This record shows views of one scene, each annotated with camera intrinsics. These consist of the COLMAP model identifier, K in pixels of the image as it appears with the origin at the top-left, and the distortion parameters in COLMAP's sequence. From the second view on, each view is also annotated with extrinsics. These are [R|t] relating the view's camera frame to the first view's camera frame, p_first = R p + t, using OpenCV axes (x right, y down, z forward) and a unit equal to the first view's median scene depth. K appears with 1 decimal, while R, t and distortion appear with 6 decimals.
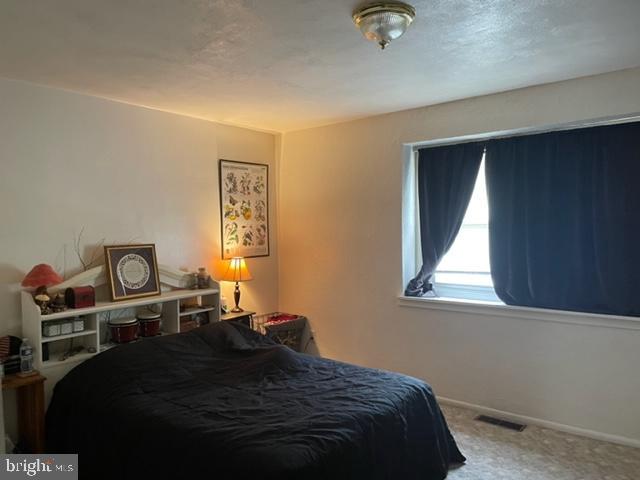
lens RADIAL K [[485.7, 0, 317.5], [0, 485.7, 238.9], [0, 0, 1]] dist [0.038129, -0.018248]
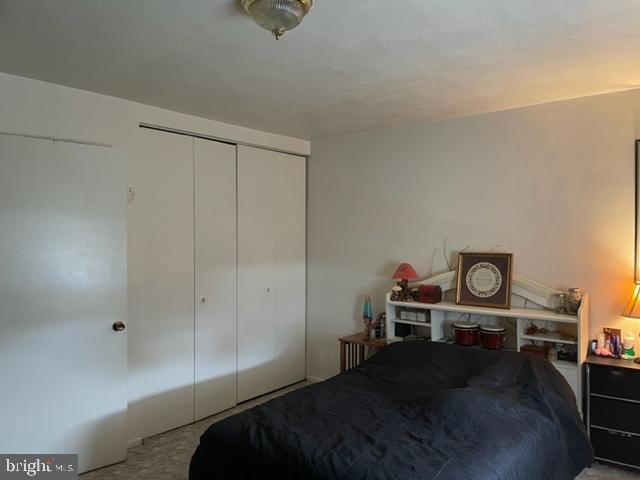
lens RADIAL K [[485.7, 0, 319.5], [0, 485.7, 239.9], [0, 0, 1]] dist [0.038129, -0.018248]
pose [[-0.002351, 0.026654, -0.999642, 0.635709], [-0.027850, 0.999255, 0.026710, -0.033138], [0.999609, 0.027903, -0.001607, 0.676768]]
